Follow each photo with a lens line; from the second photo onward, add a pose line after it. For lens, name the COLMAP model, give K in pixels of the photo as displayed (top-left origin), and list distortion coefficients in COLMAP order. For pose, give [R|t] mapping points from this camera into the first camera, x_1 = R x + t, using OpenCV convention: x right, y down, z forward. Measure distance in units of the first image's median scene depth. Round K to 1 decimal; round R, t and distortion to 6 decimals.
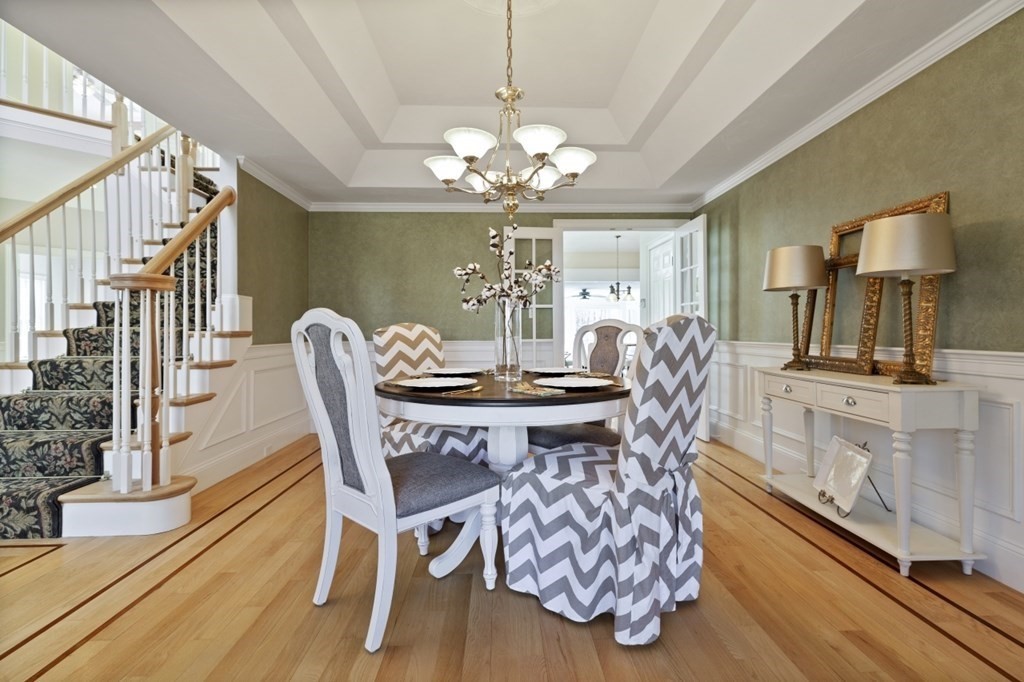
lens RADIAL K [[459.5, 0, 516.1], [0, 459.5, 327.5], [0, 0, 1]] dist [0.001569, 0.000043]
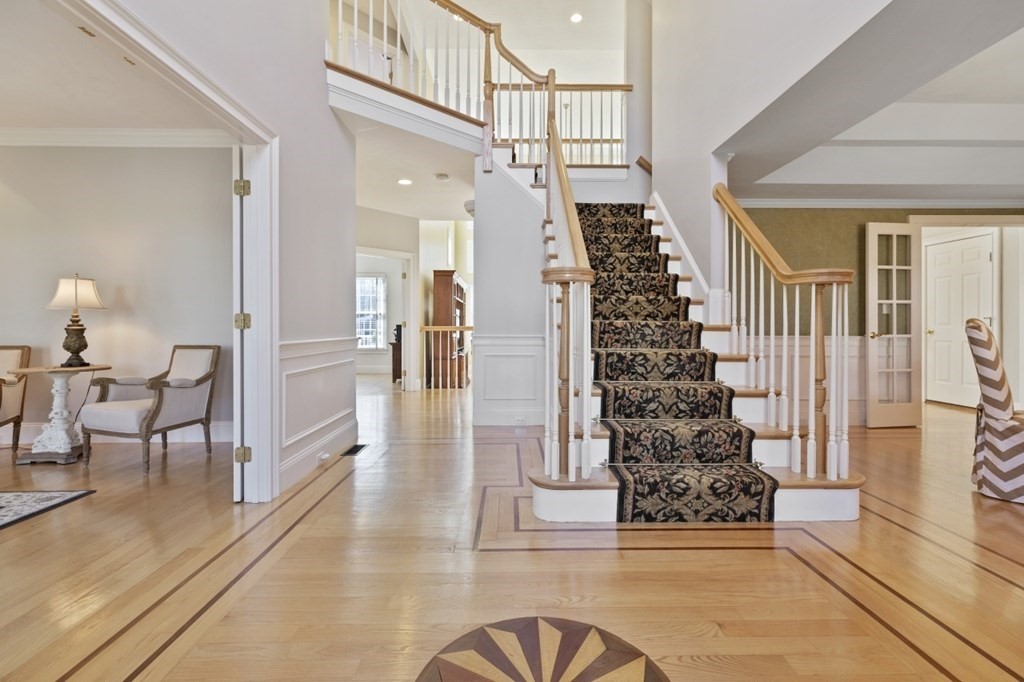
lens RADIAL K [[459.5, 0, 516.1], [0, 459.5, 327.5], [0, 0, 1]] dist [0.001569, 0.000043]
pose [[0.999731, 0.006212, -0.022365, -1.312701], [-0.005961, 0.999919, 0.011241, 0.006238], [0.022433, -0.011105, 0.999687, -0.044395]]
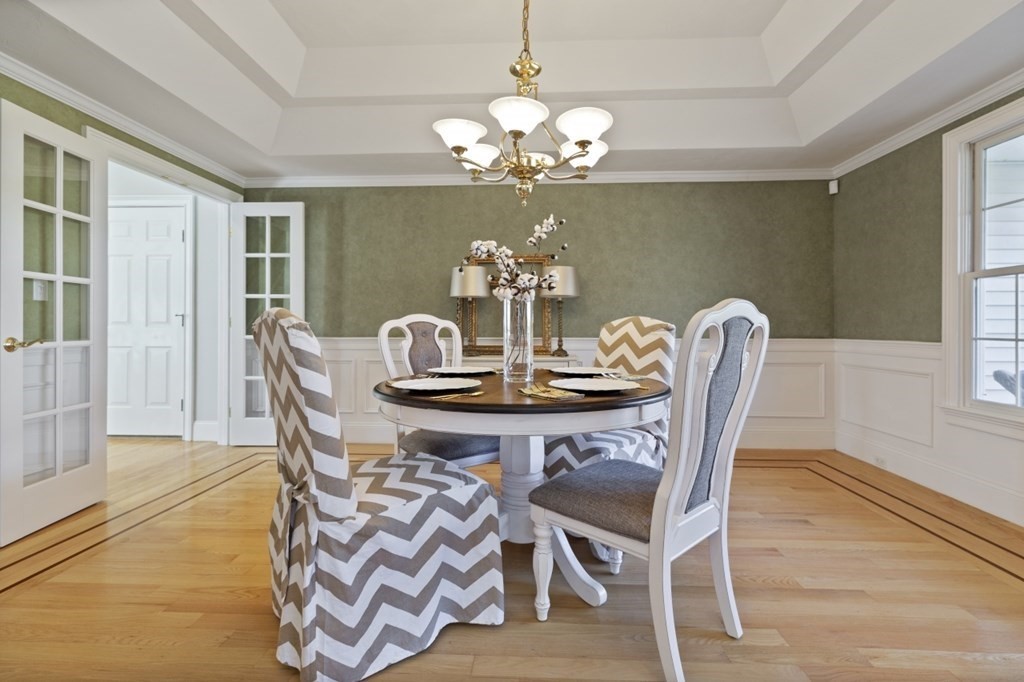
lens RADIAL K [[464.6, 0, 512.7], [0, 464.6, 324.6], [0, 0, 1]] dist [0.000545, -0.000145]
pose [[0.083081, 0.013442, 0.996452, -0.754038], [-0.011035, 0.999860, -0.012568, 0.012765], [-0.996482, -0.009952, 0.083218, 0.763189]]
